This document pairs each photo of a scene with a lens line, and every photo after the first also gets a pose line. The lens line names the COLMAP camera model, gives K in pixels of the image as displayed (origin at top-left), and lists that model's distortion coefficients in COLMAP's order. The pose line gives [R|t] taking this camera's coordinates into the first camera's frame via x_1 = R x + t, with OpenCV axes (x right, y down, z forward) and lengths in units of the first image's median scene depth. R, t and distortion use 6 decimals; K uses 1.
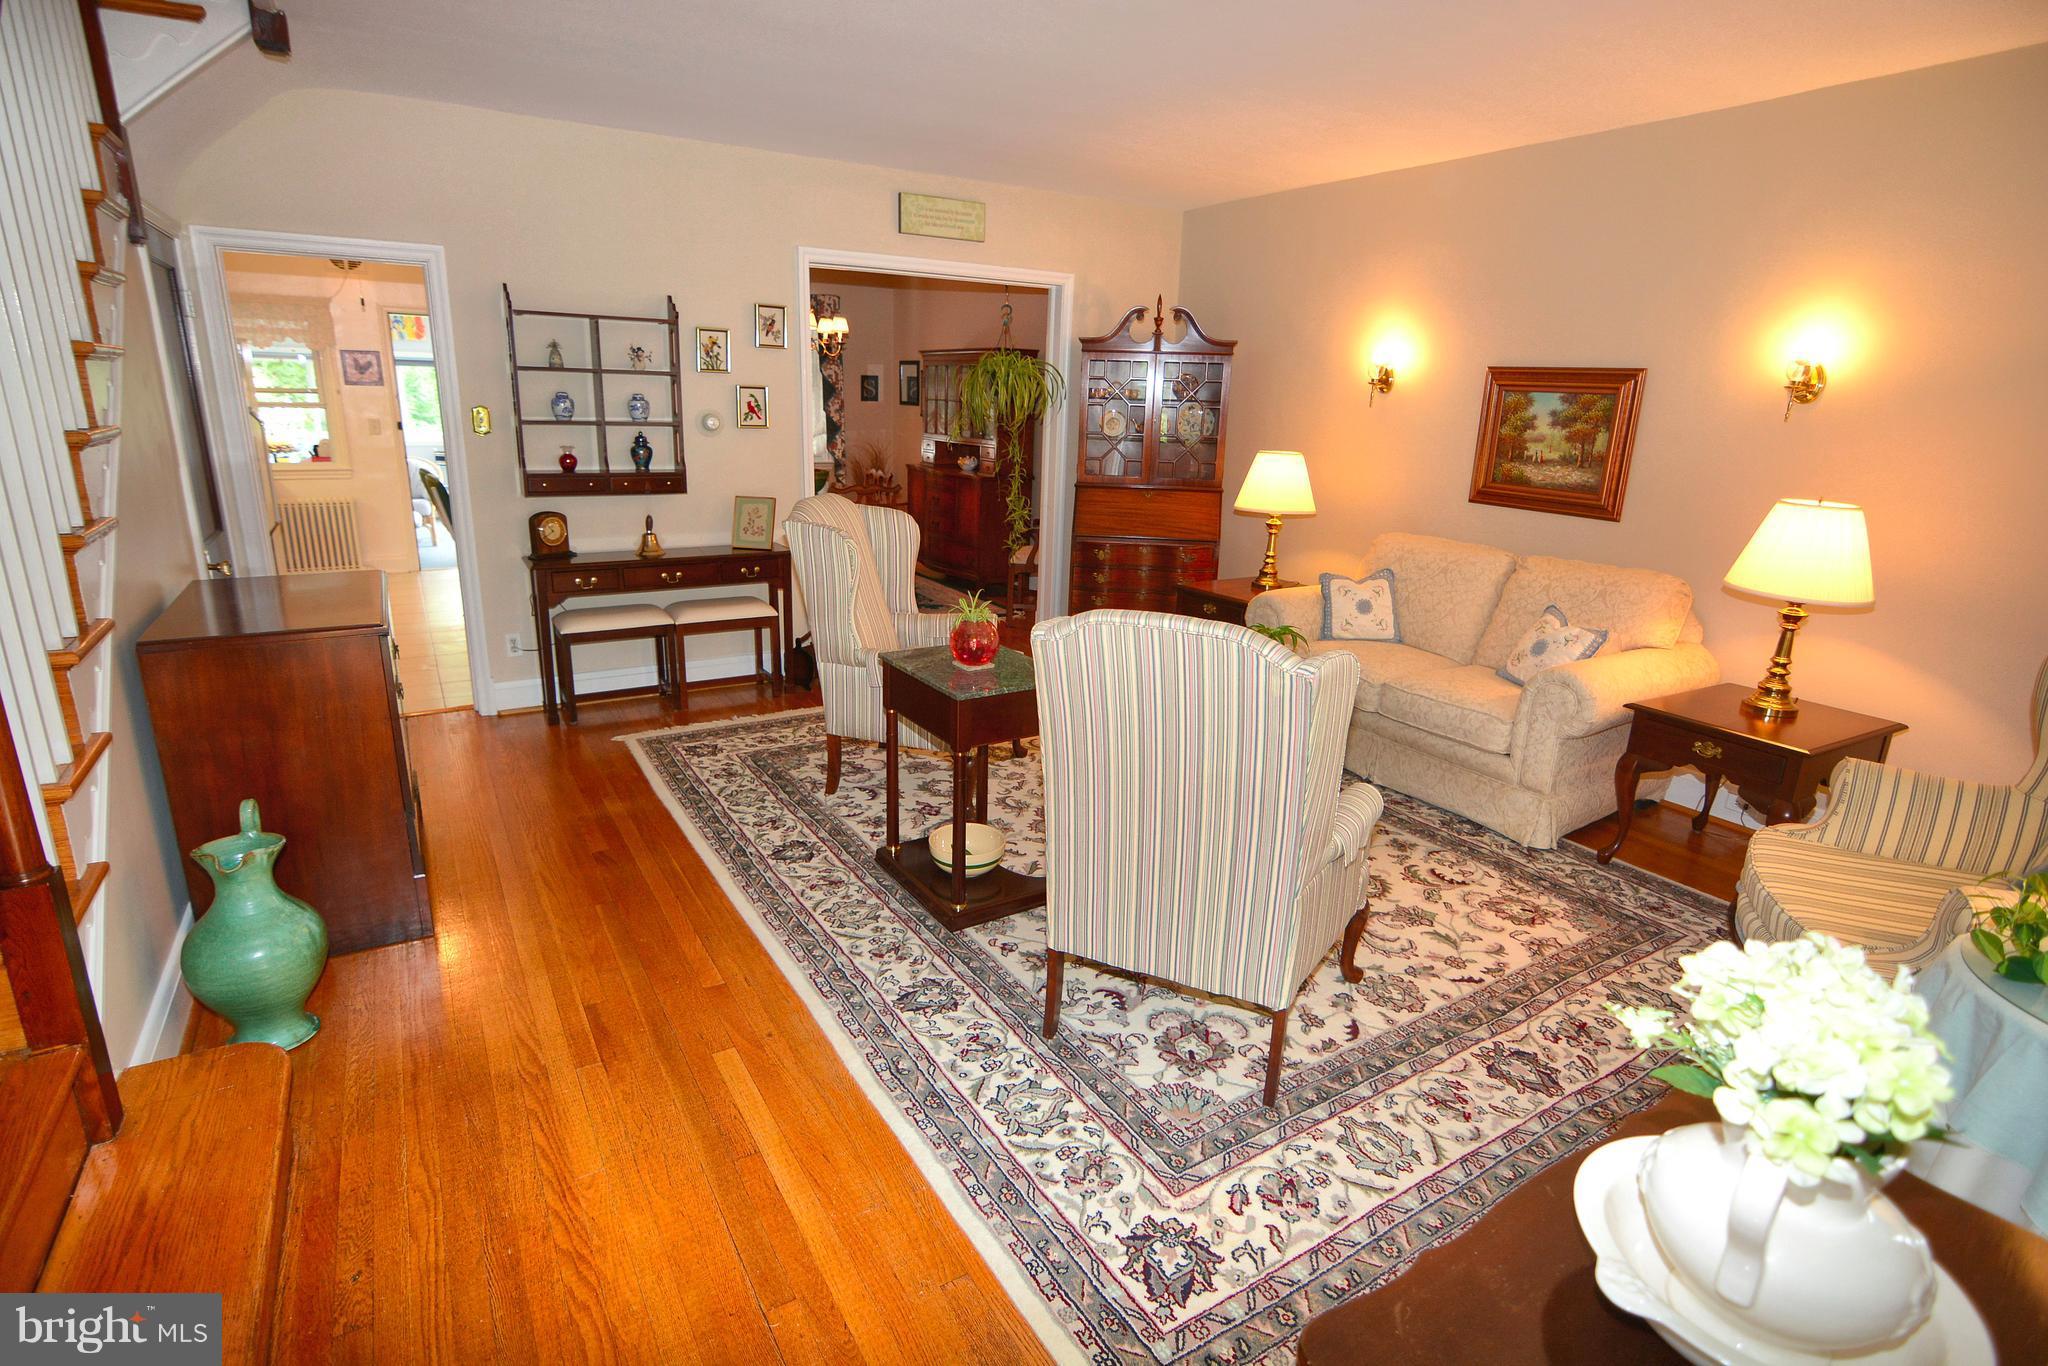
lens RADIAL K [[1002.3, 0, 1018.6], [0, 1002.3, 676.1], [0, 0, 1]] dist [-0.029584, 0.008680]
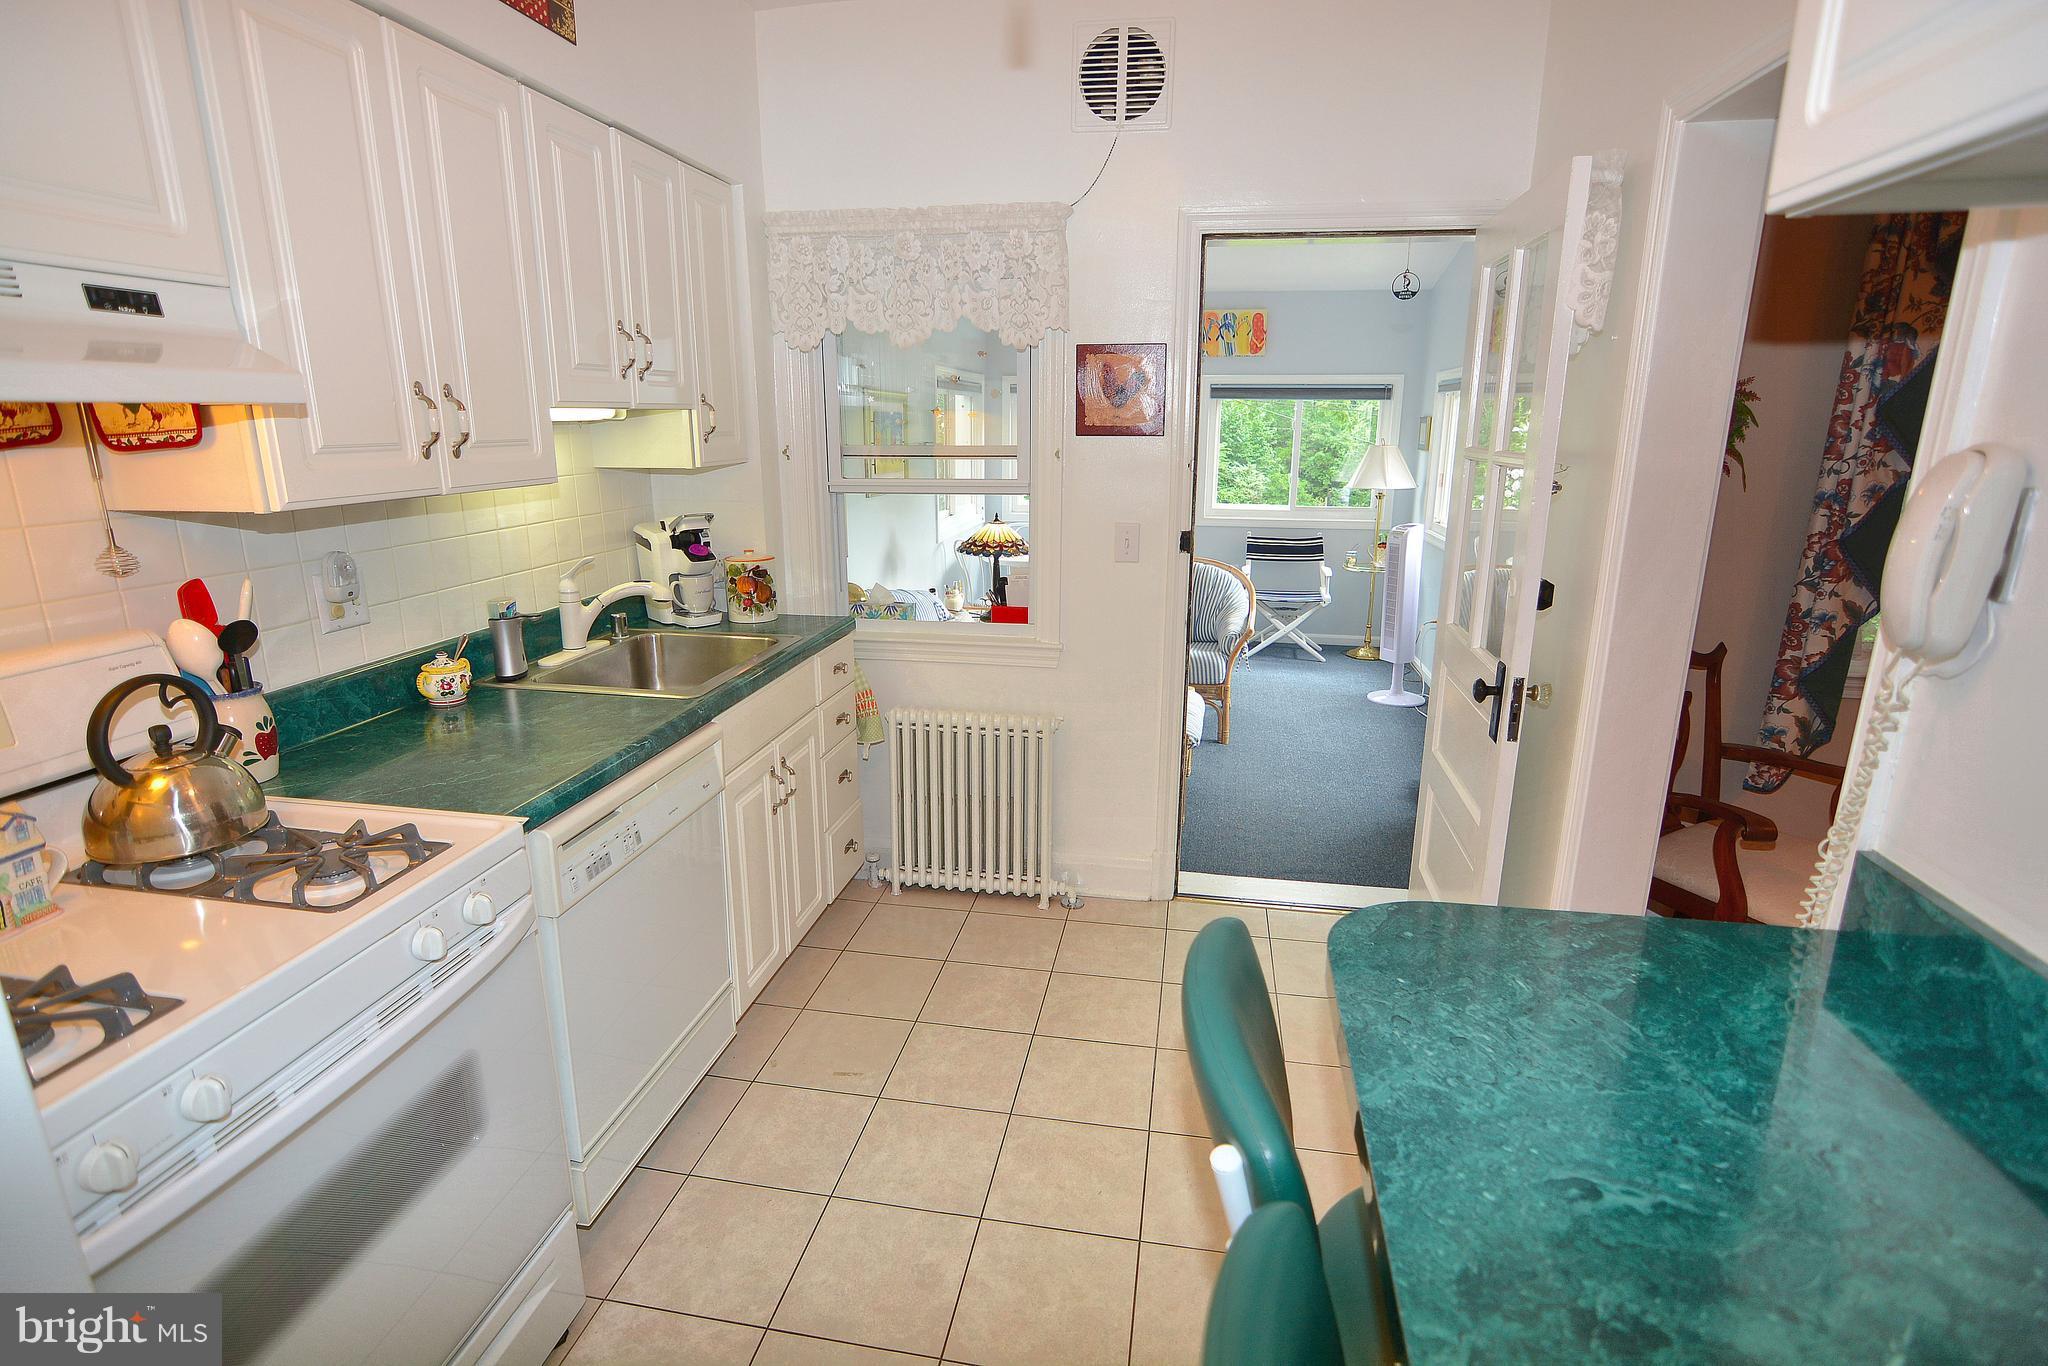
lens RADIAL K [[1002.3, 0, 1018.6], [0, 1002.3, 676.1], [0, 0, 1]] dist [-0.029584, 0.008680]
pose [[0.741565, 0.140641, -0.655974, -0.523345], [-0.162147, 0.986364, 0.028174, -0.255045], [0.650991, 0.085471, 0.754258, 0.851496]]
